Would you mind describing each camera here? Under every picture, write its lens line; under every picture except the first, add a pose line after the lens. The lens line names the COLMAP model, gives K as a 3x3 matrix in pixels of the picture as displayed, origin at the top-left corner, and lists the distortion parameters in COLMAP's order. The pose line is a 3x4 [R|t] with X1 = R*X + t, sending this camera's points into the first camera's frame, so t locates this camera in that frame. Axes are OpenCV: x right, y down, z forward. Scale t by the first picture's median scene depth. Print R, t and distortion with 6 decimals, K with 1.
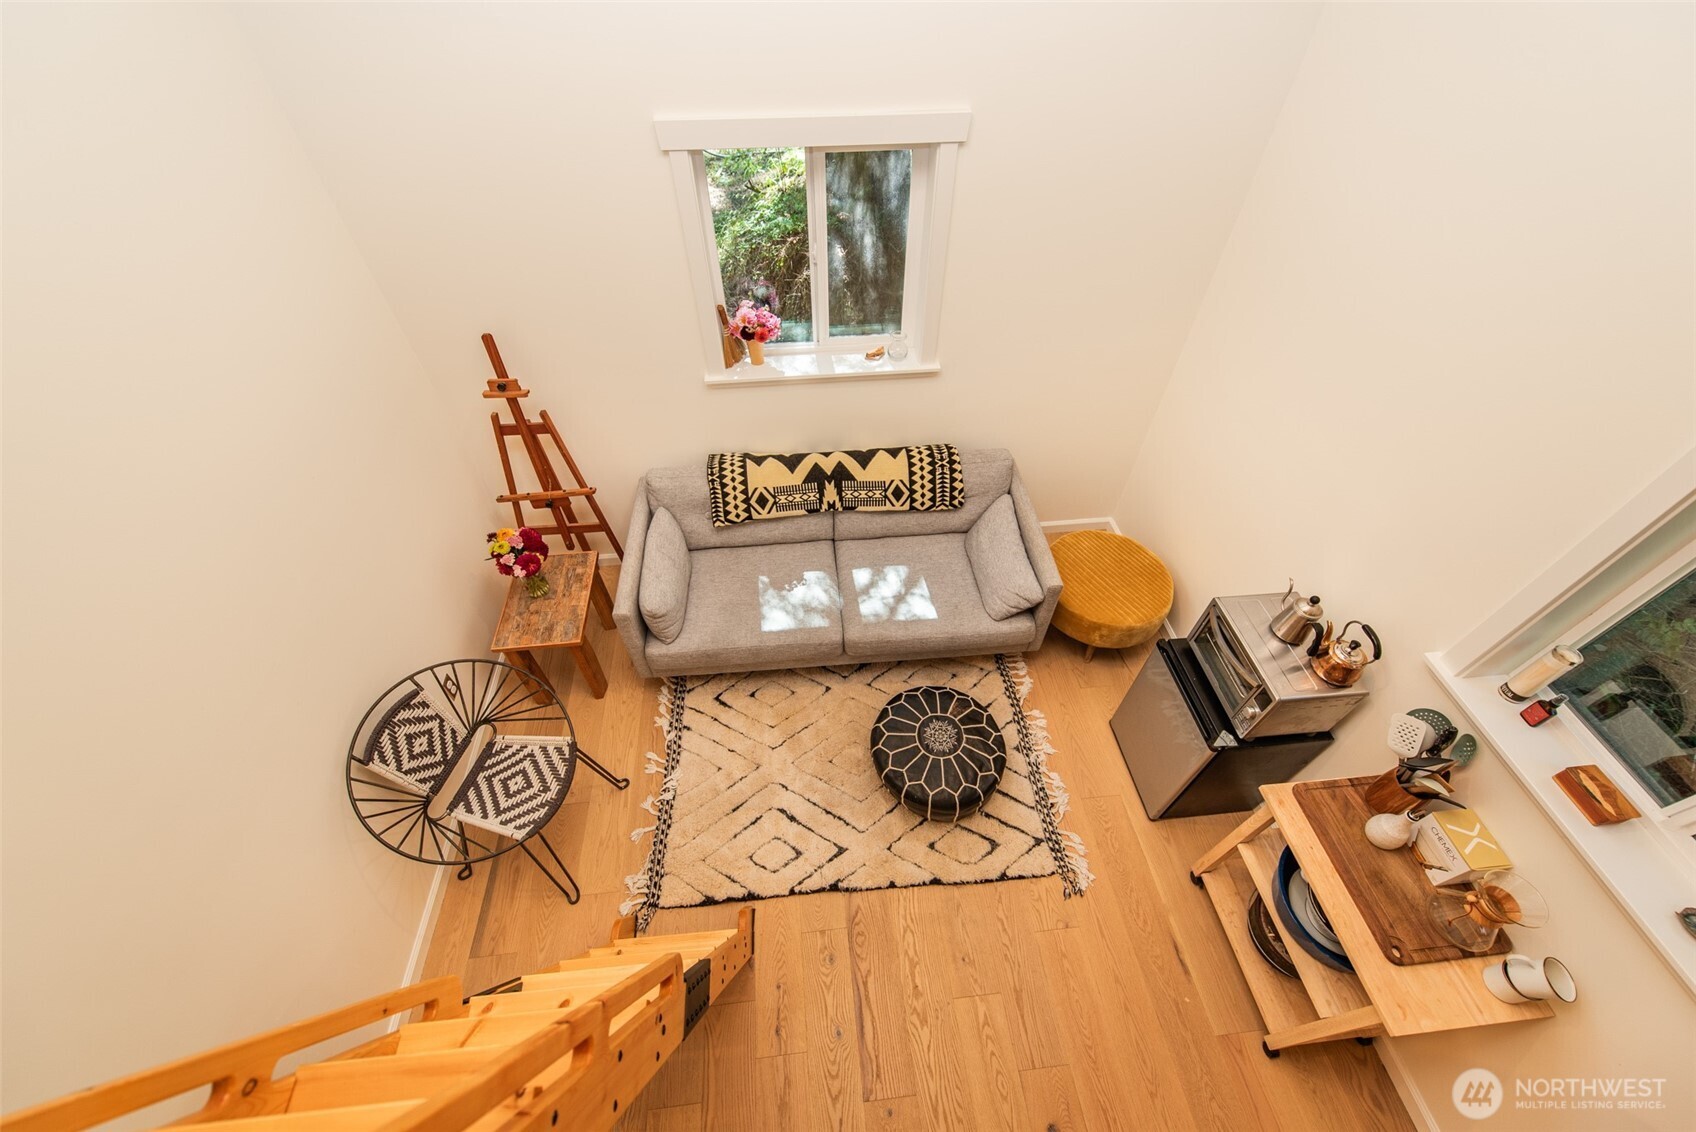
lens RADIAL K [[665.9, 0, 855.4], [0, 665.9, 575.7], [0, 0, 1]] dist [0.009281, -0.001918]
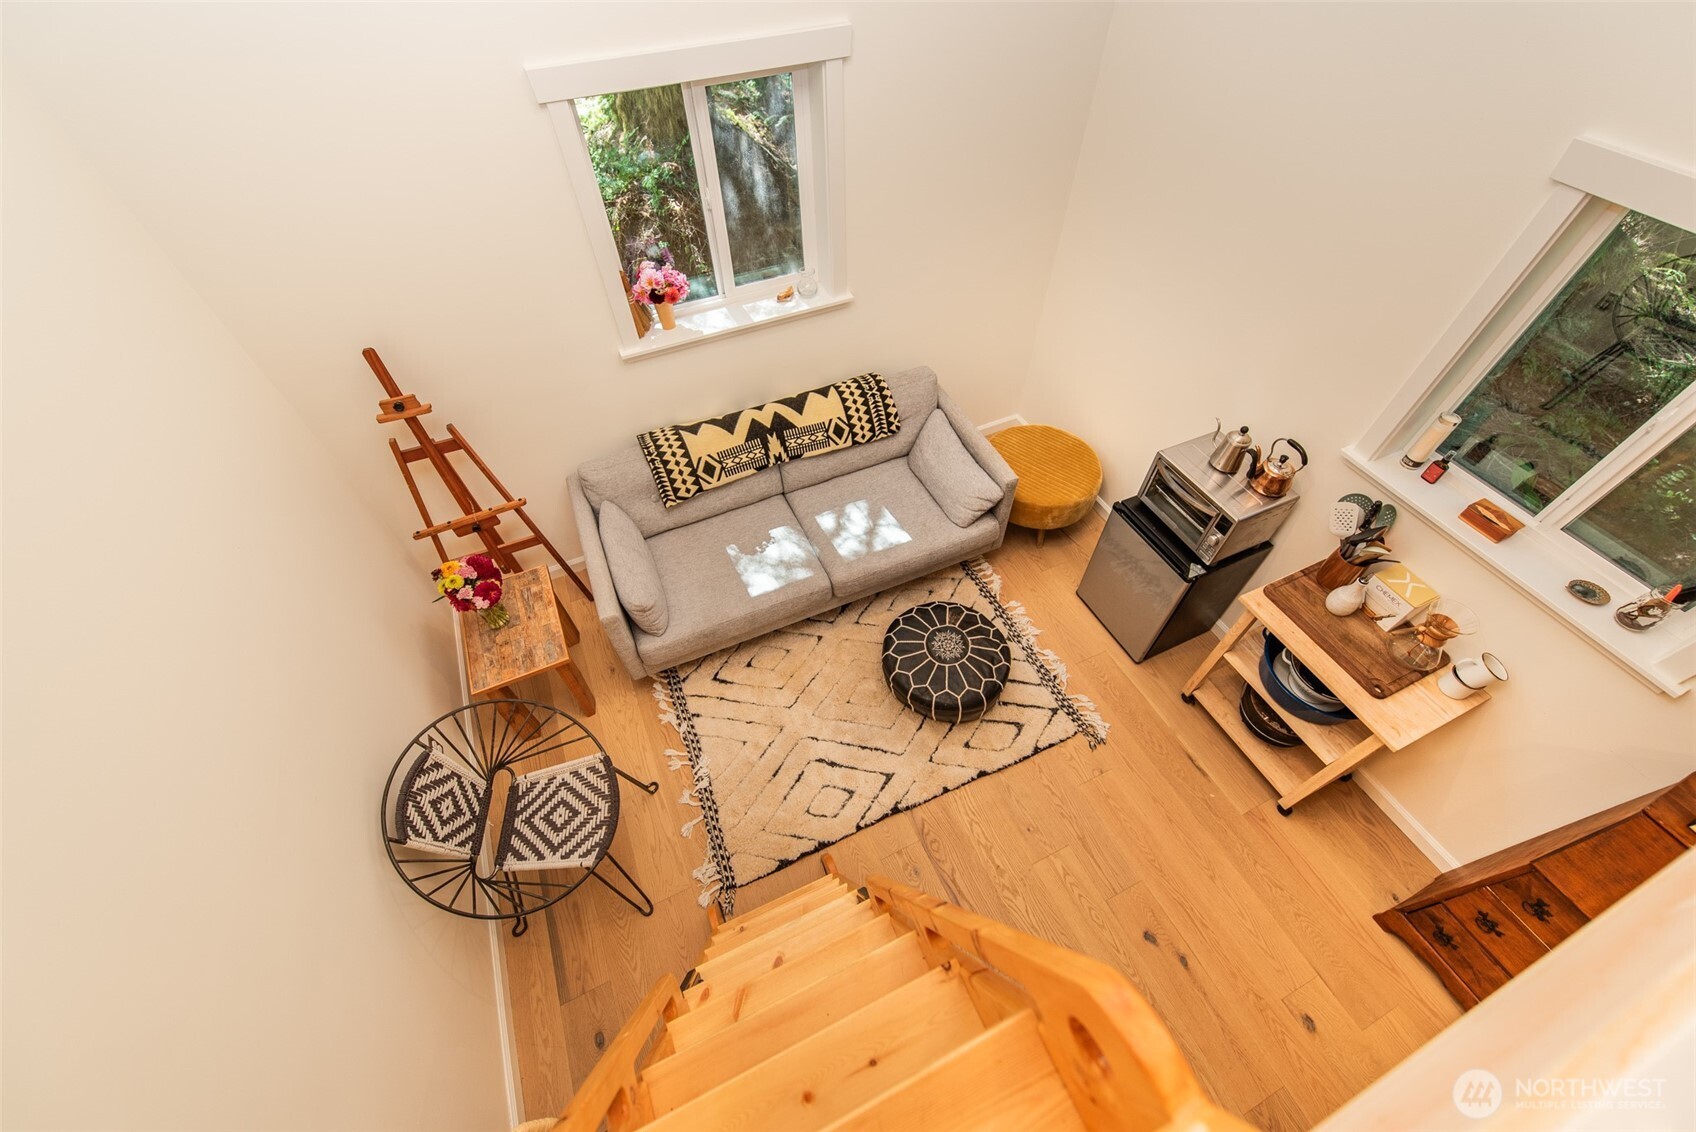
lens RADIAL K [[665.9, 0, 860.2], [0, 665.9, 574.8], [0, 0, 1]] dist [0.009281, -0.001918]
pose [[0.944871, -0.264029, 0.193668, -0.176122], [0.252399, 0.964065, 0.082906, 0.011428], [-0.208598, -0.029453, 0.977558, 0.003681]]
